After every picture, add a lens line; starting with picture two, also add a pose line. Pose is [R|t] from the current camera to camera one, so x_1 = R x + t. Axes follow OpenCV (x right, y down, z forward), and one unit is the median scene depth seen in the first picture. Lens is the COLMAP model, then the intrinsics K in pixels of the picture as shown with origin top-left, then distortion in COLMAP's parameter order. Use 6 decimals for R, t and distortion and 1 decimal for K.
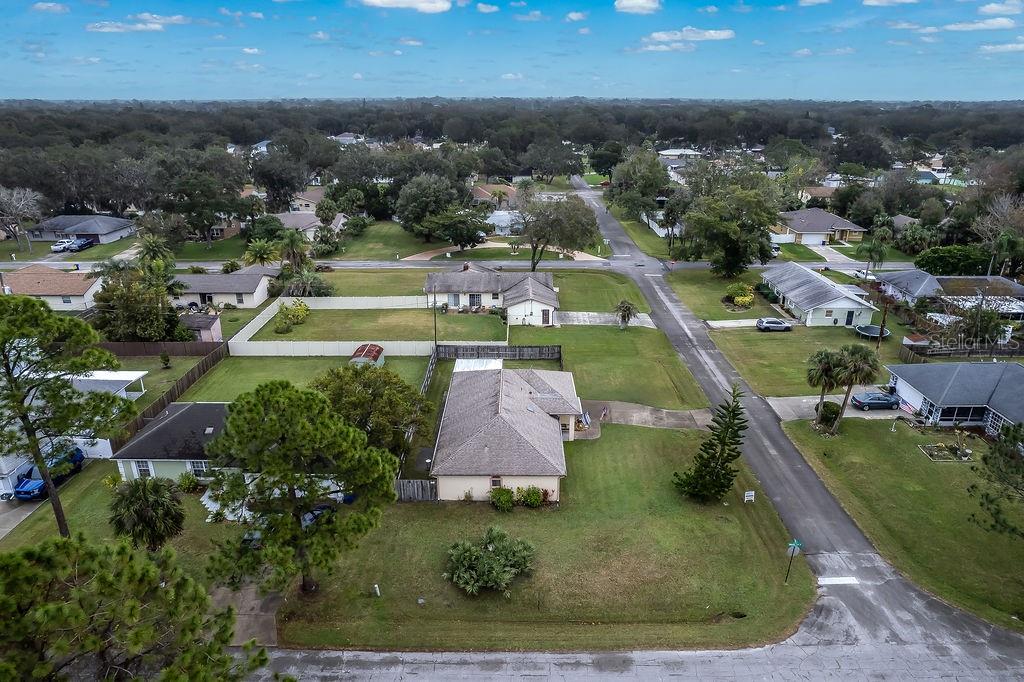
lens RADIAL K [[652.2, 0, 515.6], [0, 652.2, 344.0], [0, 0, 1]] dist [-0.064960, 0.047213]
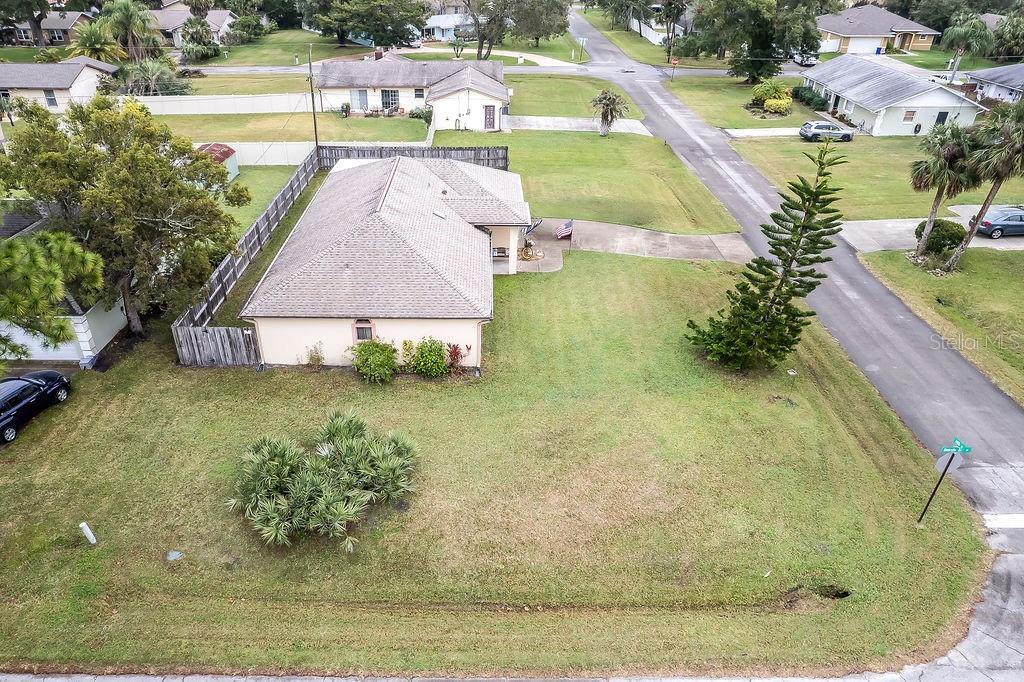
lens RADIAL K [[698.2, 0, 478.8], [0, 698.2, 375.5], [0, 0, 1]] dist [-0.075228, 0.060792]
pose [[0.999983, 0.005105, -0.002936, 0.060793], [-0.004388, 0.978372, 0.206807, 0.114805], [0.003928, -0.206791, 0.978377, 0.381071]]
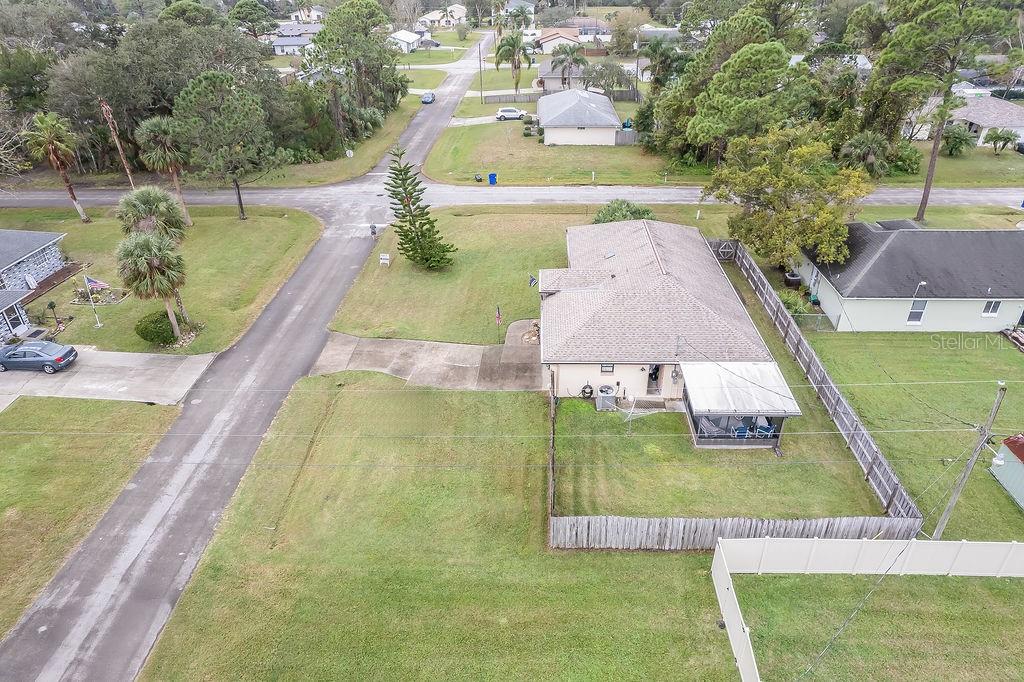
lens RADIAL K [[652.2, 0, 515.6], [0, 652.2, 344.0], [0, 0, 1]] dist [-0.064960, 0.047213]
pose [[-0.999391, -0.006880, 0.034218, 0.107670], [0.022620, 0.618943, 0.785110, -0.438954], [-0.026581, 0.785406, -0.618410, 1.572469]]
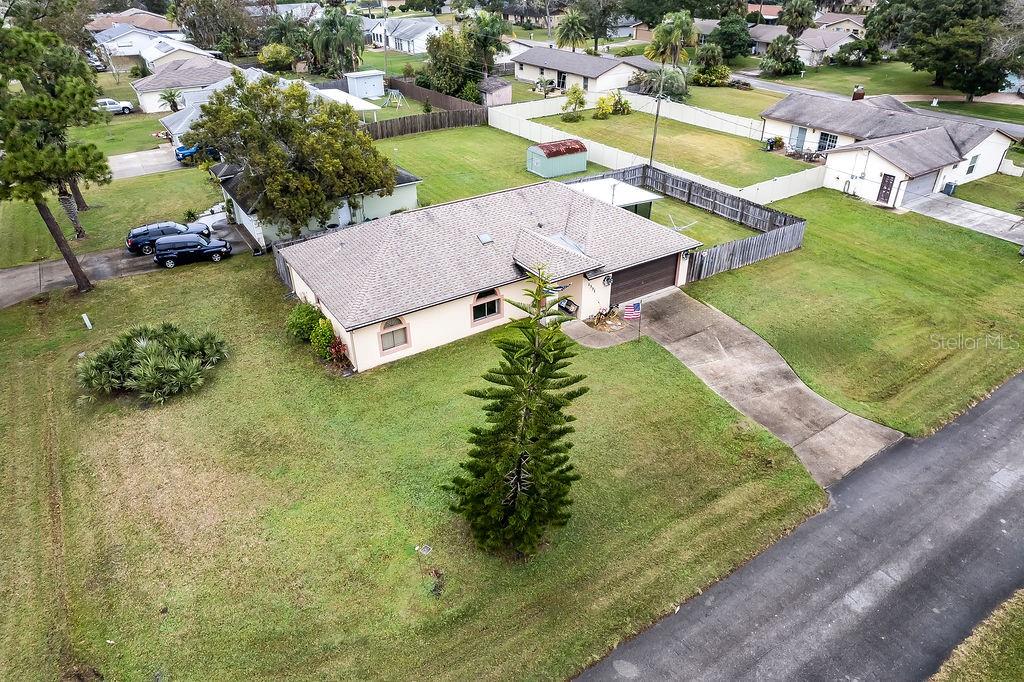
lens RADIAL K [[652.2, 0, 515.6], [0, 652.2, 344.0], [0, 0, 1]] dist [-0.064960, 0.047213]
pose [[0.552057, 0.430511, -0.714068, 0.497067], [-0.290756, 0.902036, 0.319048, -0.007484], [0.781469, 0.031487, 0.623149, 0.671928]]
